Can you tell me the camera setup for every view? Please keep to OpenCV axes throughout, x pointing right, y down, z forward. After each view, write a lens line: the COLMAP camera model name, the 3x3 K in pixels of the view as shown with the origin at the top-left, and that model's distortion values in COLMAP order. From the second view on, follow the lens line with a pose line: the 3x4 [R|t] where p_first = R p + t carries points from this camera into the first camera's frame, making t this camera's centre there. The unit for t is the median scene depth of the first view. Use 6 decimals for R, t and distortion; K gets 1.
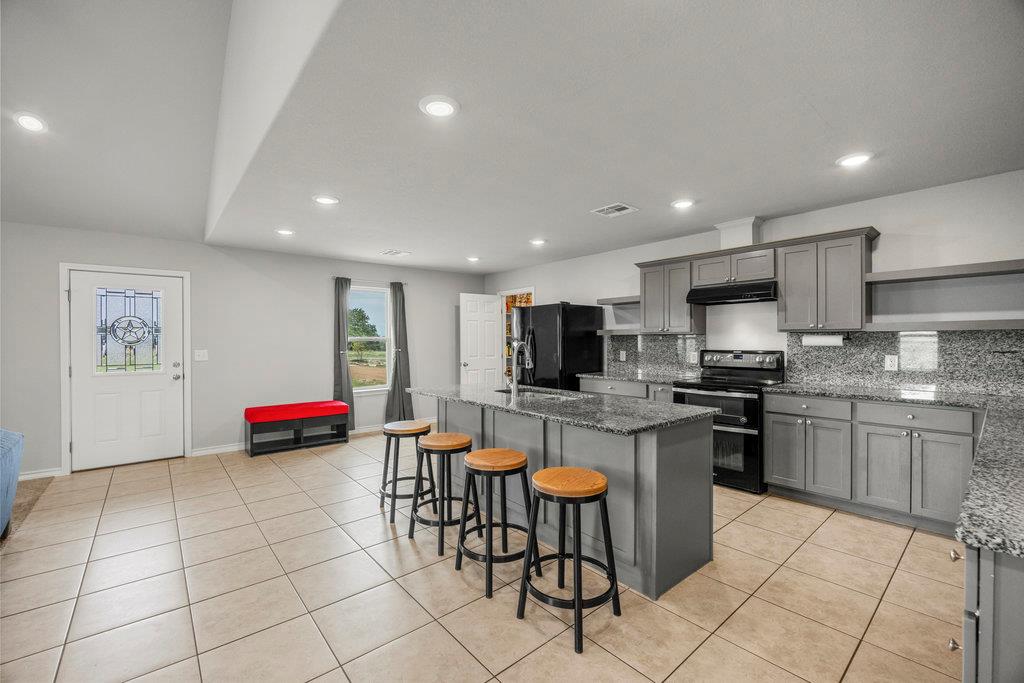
lens RADIAL K [[424.1, 0, 505.6], [0, 424.1, 342.2], [0, 0, 1]] dist [-0.013686, 0.000435]
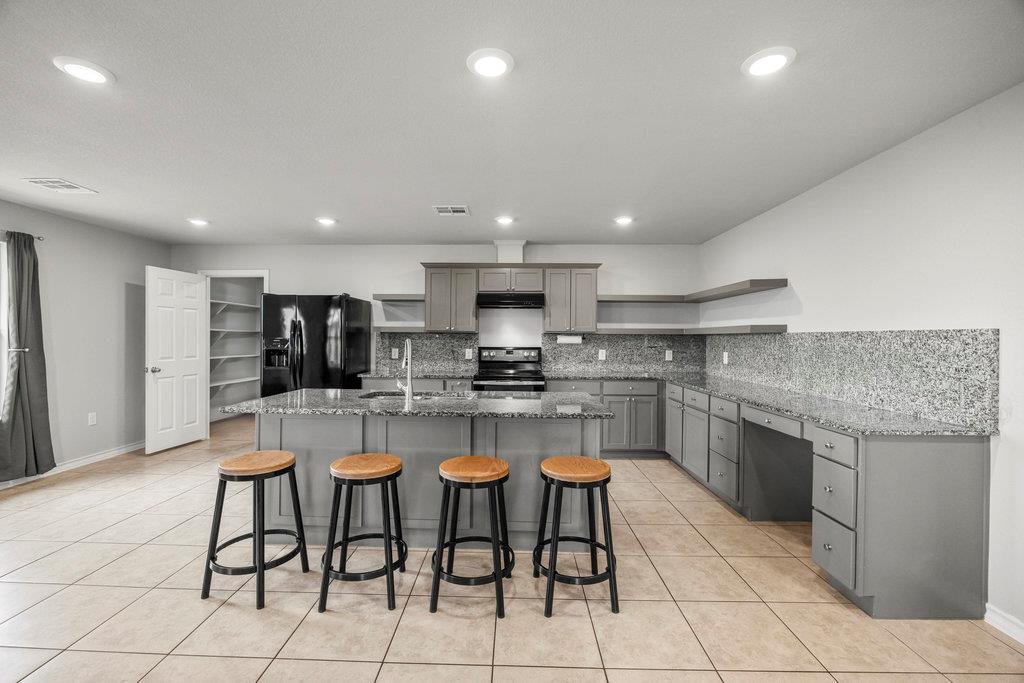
lens RADIAL K [[424.1, 0, 505.6], [0, 424.1, 342.2], [0, 0, 1]] dist [-0.013686, 0.000435]
pose [[0.662178, 0.002133, 0.749344, -0.373038], [-0.007501, 0.999965, 0.003783, 0.000625], [-0.749309, -0.008126, 0.662170, 0.199254]]
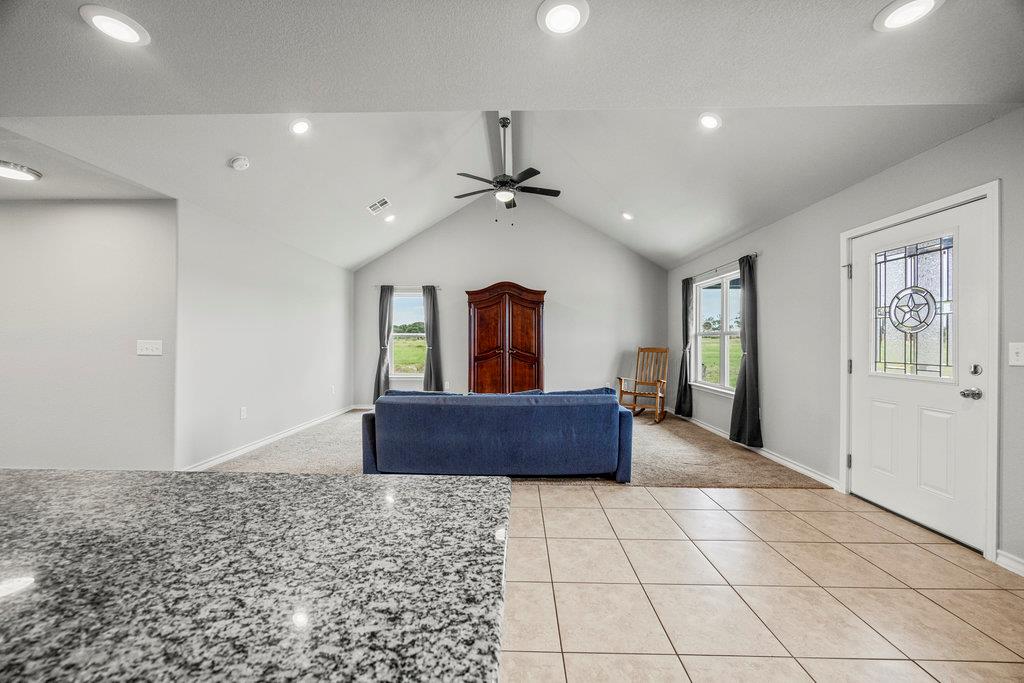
lens RADIAL K [[390.6, 0, 509.6], [0, 390.6, 339.9], [0, 0, 1]] dist [-0.001398, -0.000351]
pose [[-0.664039, 0.000398, -0.747698, -0.050065], [-0.003726, 0.999986, 0.003842, 0.019490], [0.747689, 0.005337, -0.664028, 1.001782]]
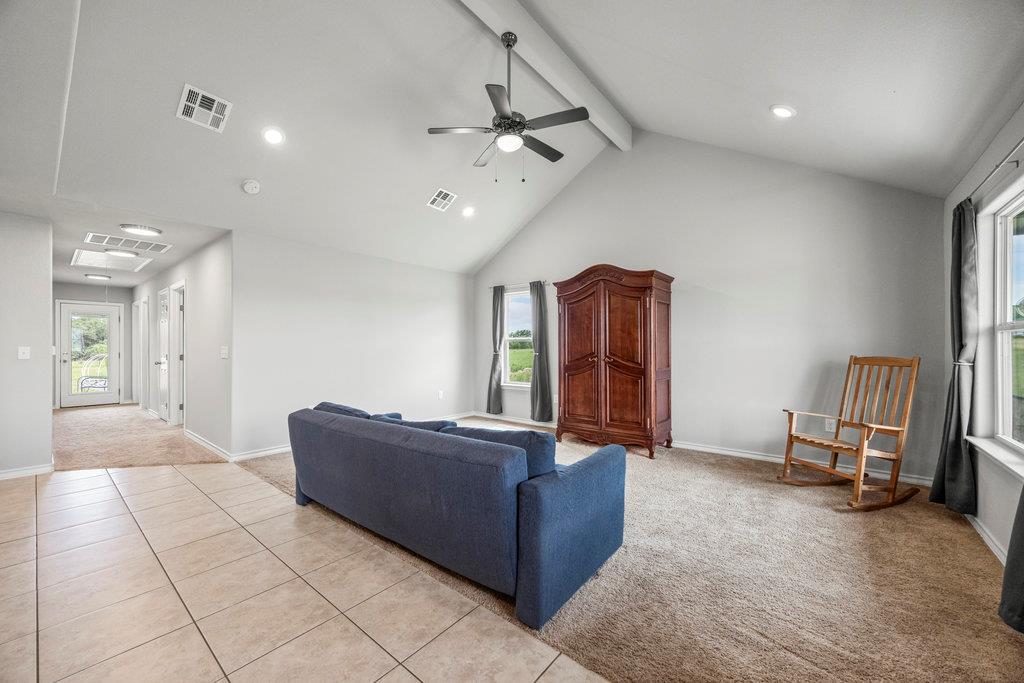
lens RADIAL K [[391.0, 0, 505.8], [0, 391.0, 345.7], [0, 0, 1]] dist [-0.006492, -0.000052]
pose [[-0.984660, 0.007411, -0.174329, -0.693963], [0.006238, 0.999954, 0.007275, 0.021074], [0.174375, 0.006075, -0.984661, 1.030614]]
